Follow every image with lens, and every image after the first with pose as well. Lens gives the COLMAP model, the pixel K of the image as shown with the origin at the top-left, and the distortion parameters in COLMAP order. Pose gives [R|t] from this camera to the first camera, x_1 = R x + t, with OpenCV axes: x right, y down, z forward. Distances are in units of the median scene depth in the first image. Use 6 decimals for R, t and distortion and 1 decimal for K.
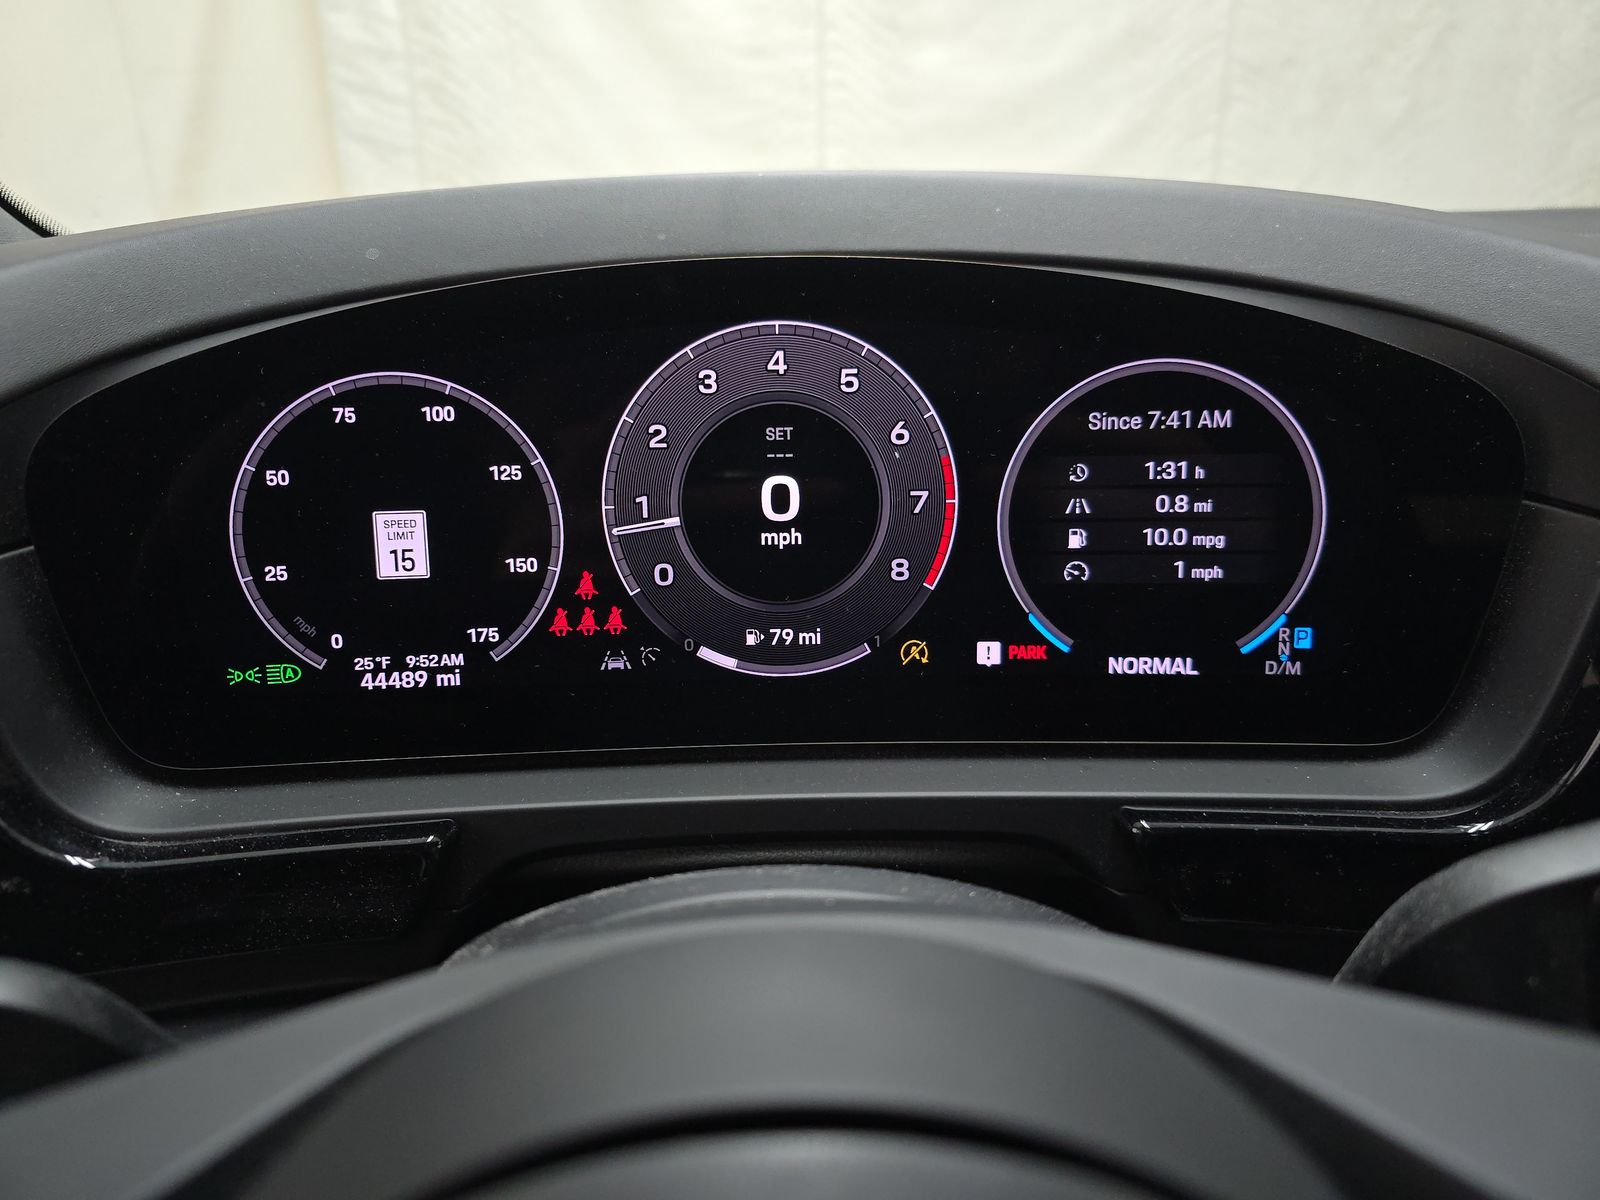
lens RADIAL K [[1142.1, 0, 794.9], [0, 1142.1, 592.1], [0, 0, 1]] dist [0.014776, -0.007967]
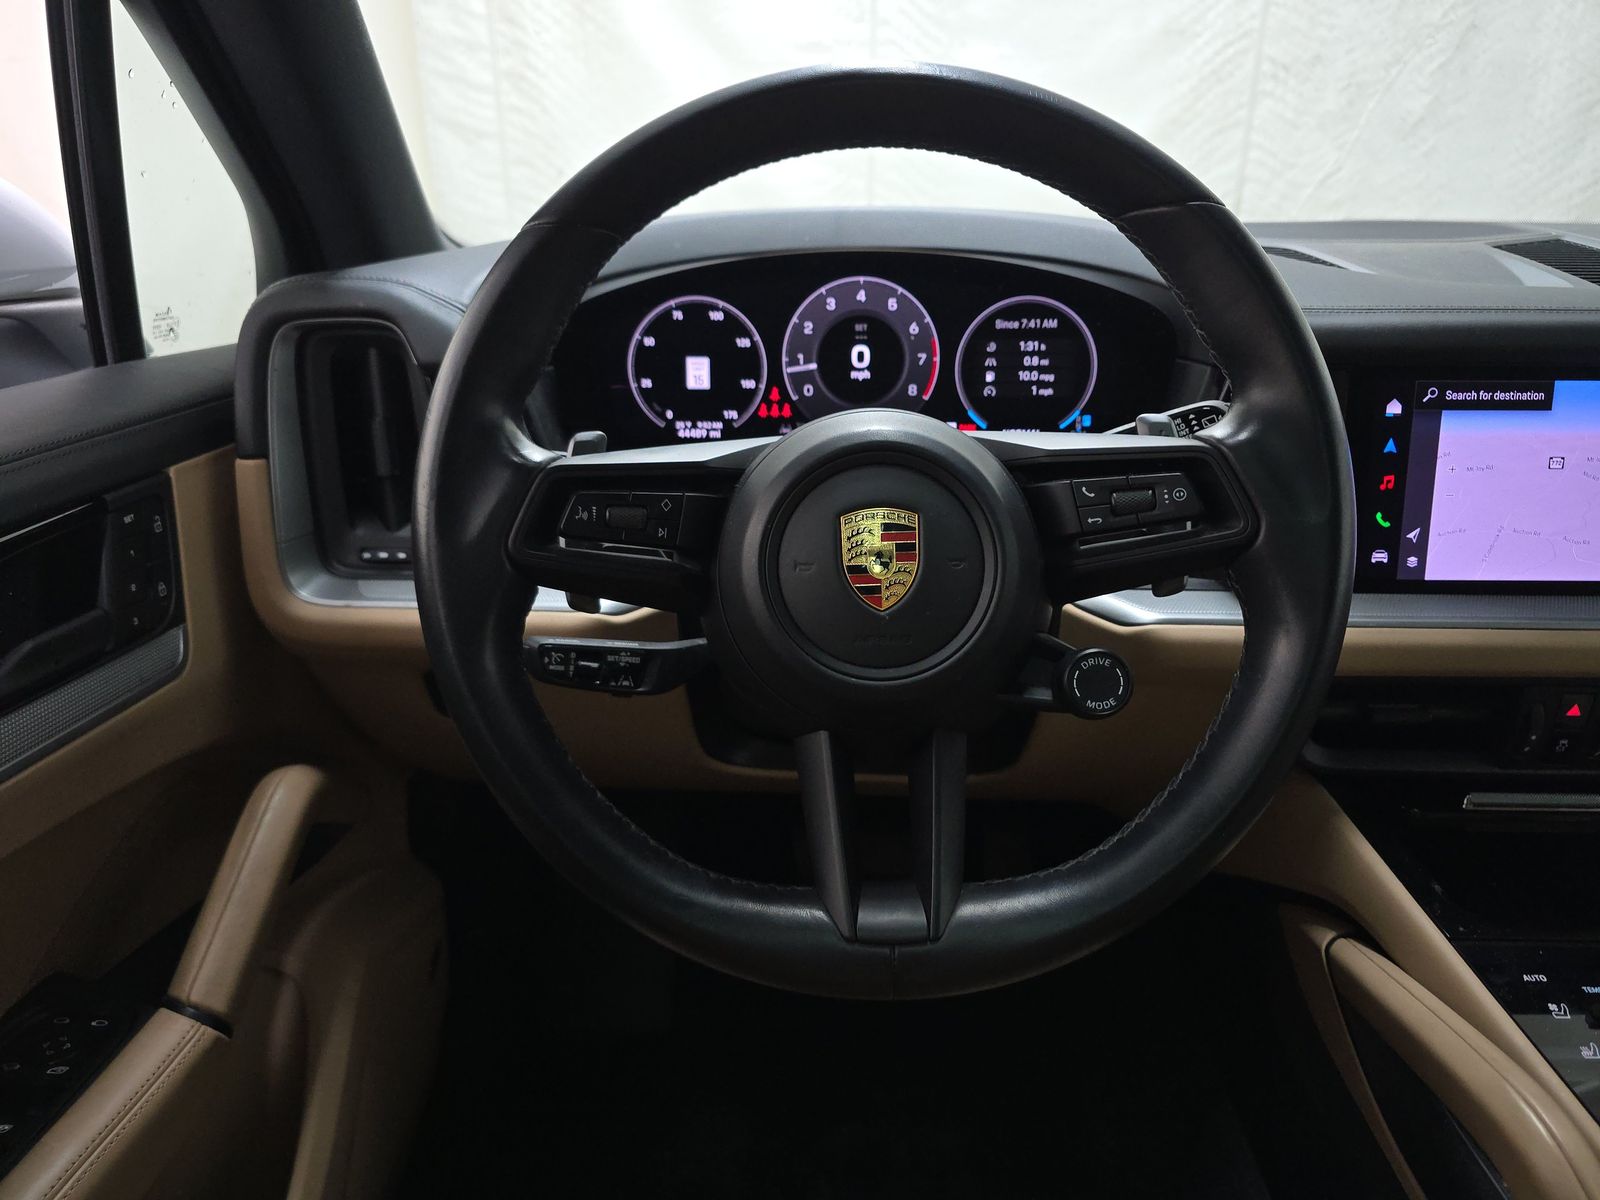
lens RADIAL K [[1055.8, 0, 815.0], [0, 1055.8, 611.2], [0, 0, 1]] dist [0.027321, -0.023285]
pose [[0.999571, 0.021769, -0.019603, -0.052381], [-0.020735, 0.998459, 0.051472, 0.322922], [0.020693, -0.051043, 0.998482, -1.153431]]
